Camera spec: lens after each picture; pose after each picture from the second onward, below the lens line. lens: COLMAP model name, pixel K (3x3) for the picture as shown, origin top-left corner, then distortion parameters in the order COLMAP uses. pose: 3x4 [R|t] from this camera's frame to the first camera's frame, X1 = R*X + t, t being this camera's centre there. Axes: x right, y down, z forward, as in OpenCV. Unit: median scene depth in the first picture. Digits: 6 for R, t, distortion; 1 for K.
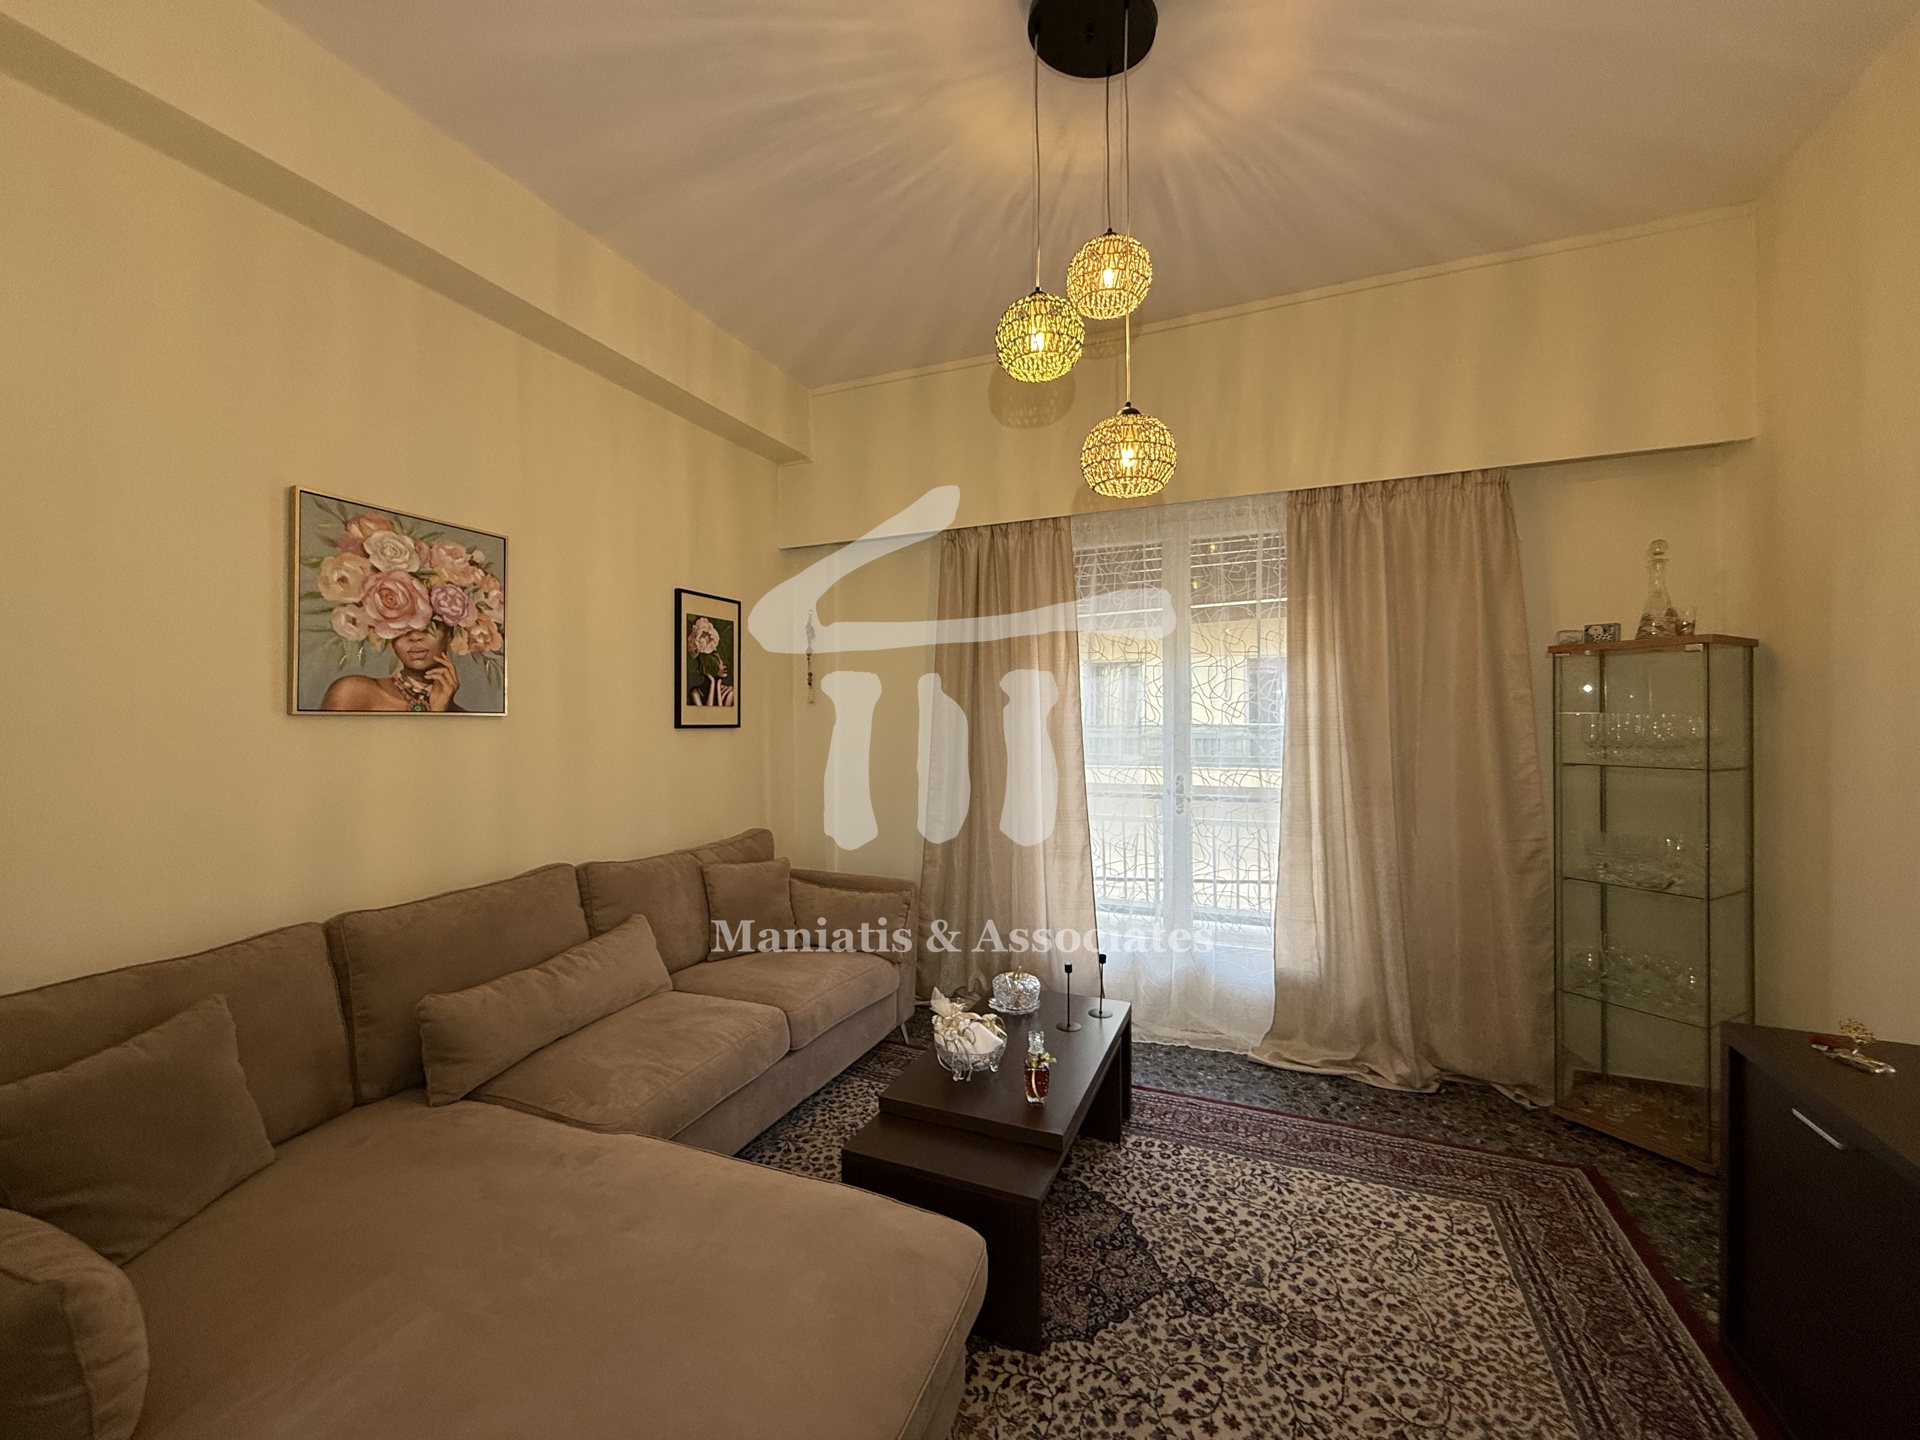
lens RADIAL K [[771.7, 0, 955.0], [0, 771.7, 717.6], [0, 0, 1]] dist [0.001769, -0.000189]
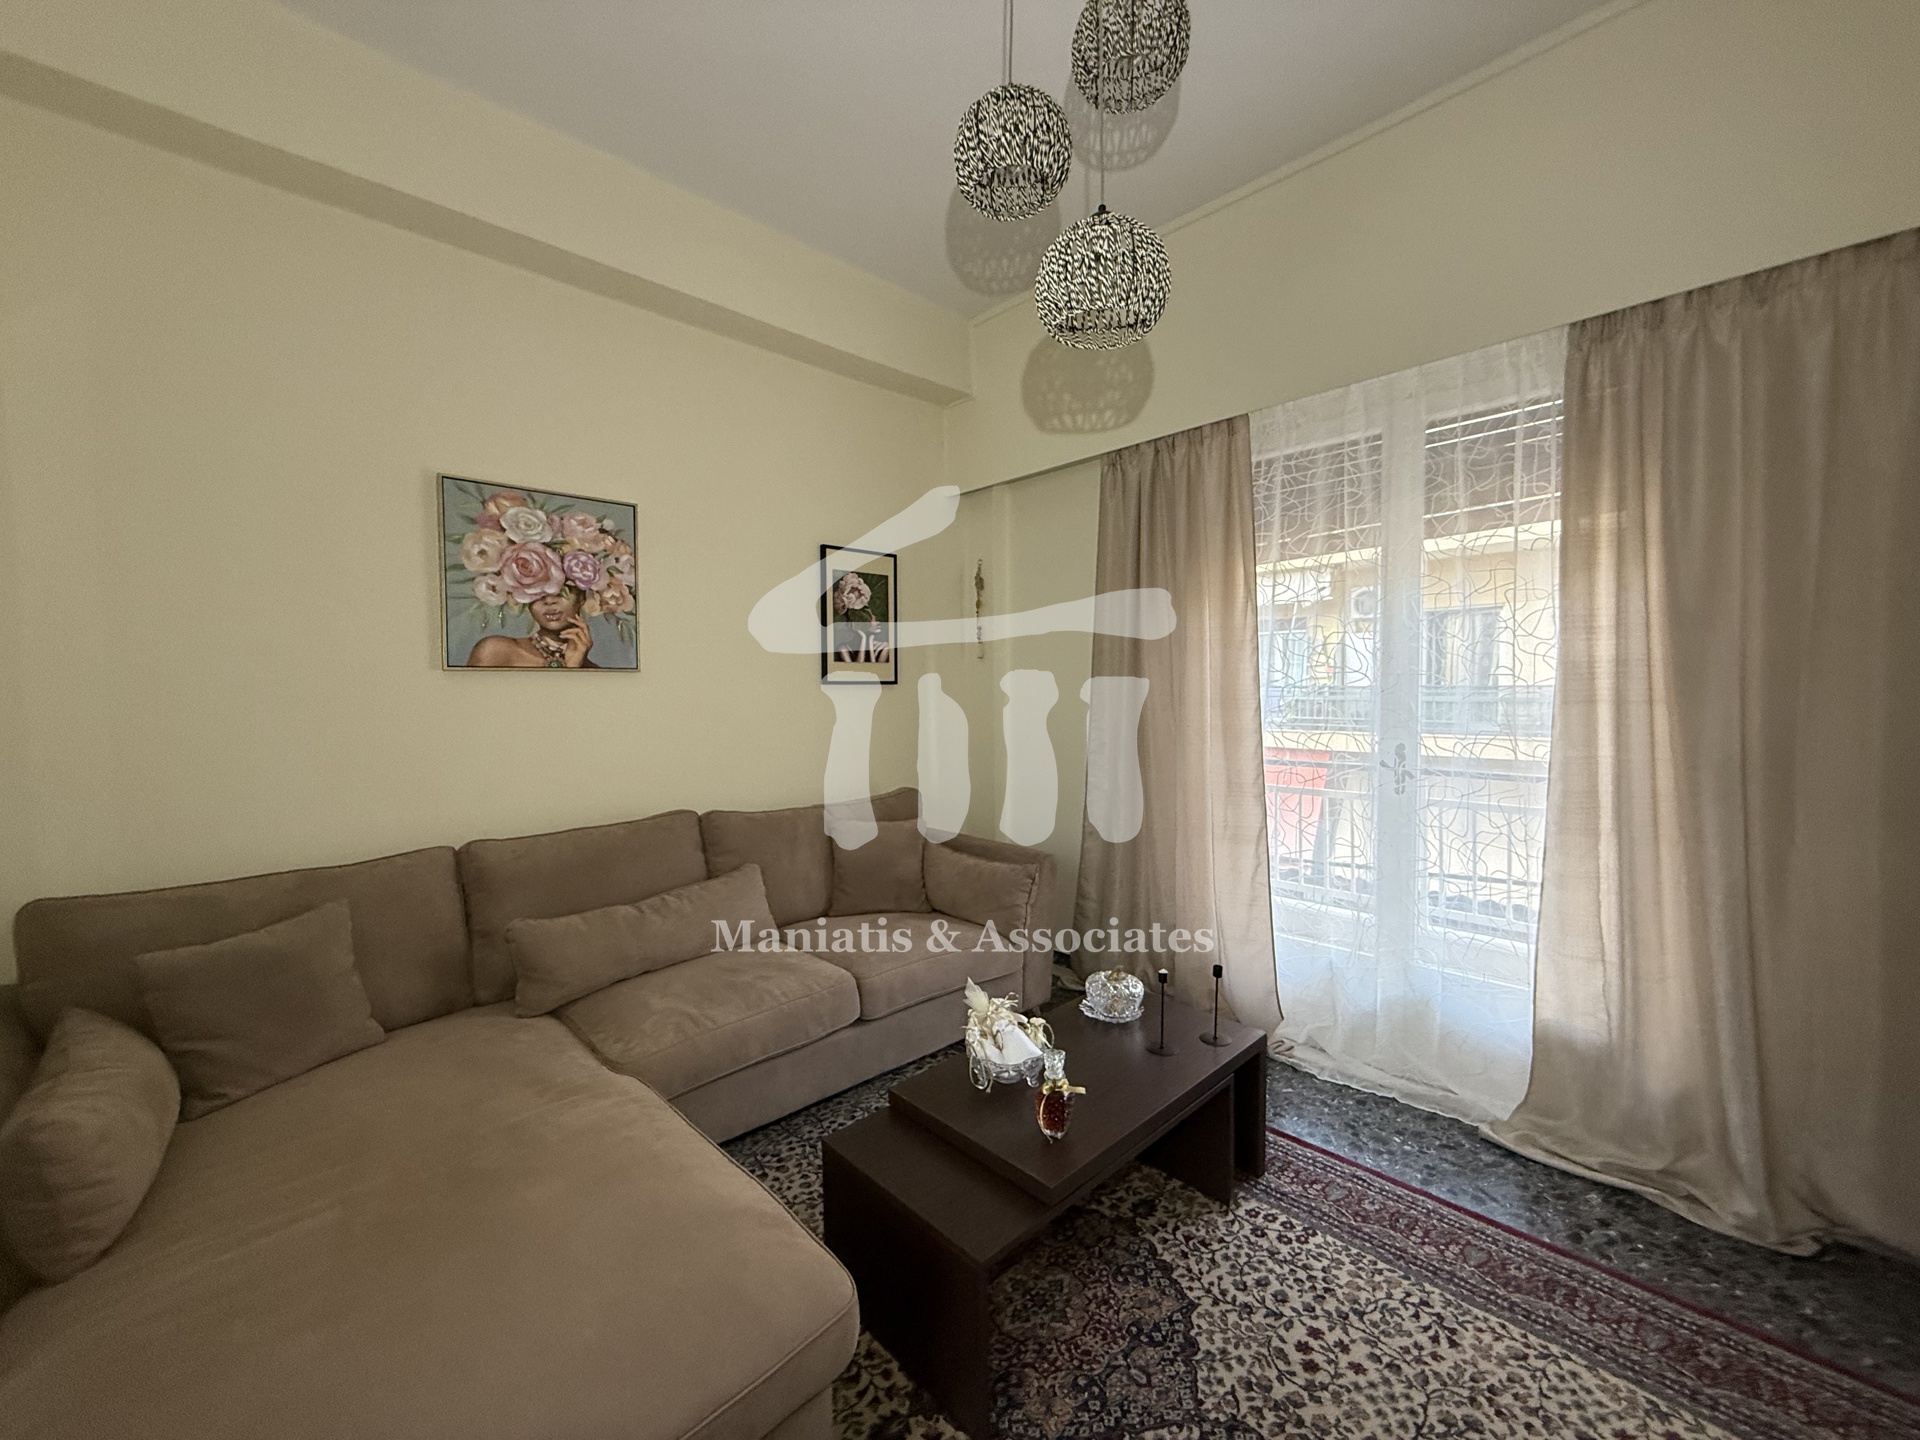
lens RADIAL K [[770.2, 0, 949.0], [0, 770.2, 718.4], [0, 0, 1]] dist [-0.000821, 0.000396]
pose [[0.914902, 0.012468, -0.403482, 0.250087], [0.006950, 0.998888, 0.046626, 0.015915], [0.403615, -0.045463, 0.913799, 0.182044]]
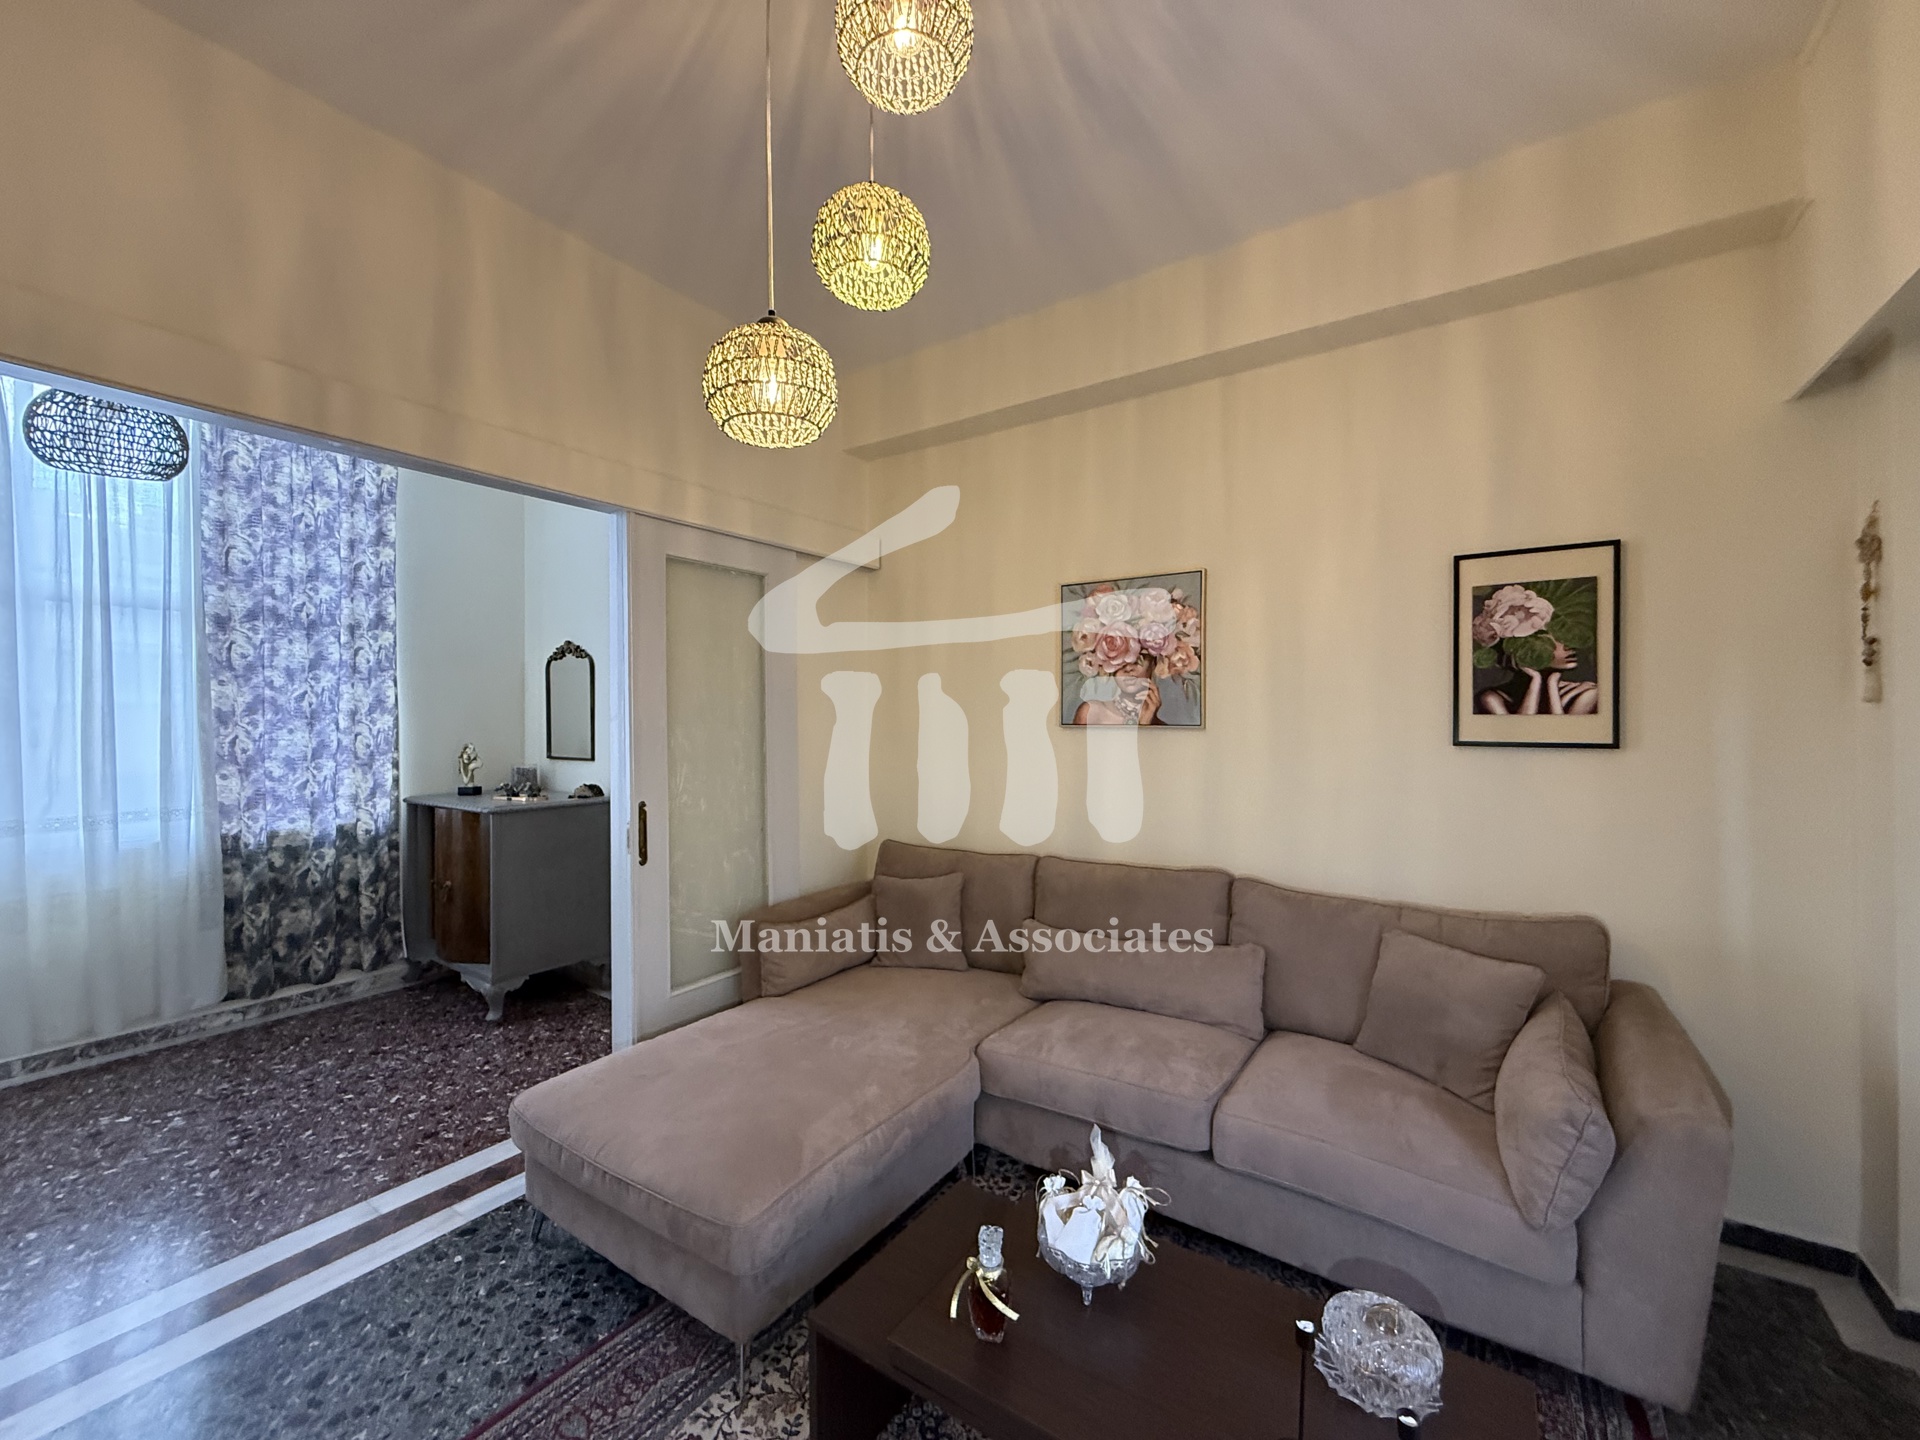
lens RADIAL K [[770.4, 0, 960.0], [0, 770.4, 720.0], [0, 0, 1]] dist [-0.002068, 0.001052]
pose [[-0.193743, 0.006827, -0.981029, 0.582351], [0.006139, 0.999965, 0.005746, -0.022463], [0.981033, -0.004909, -0.193778, 0.858833]]
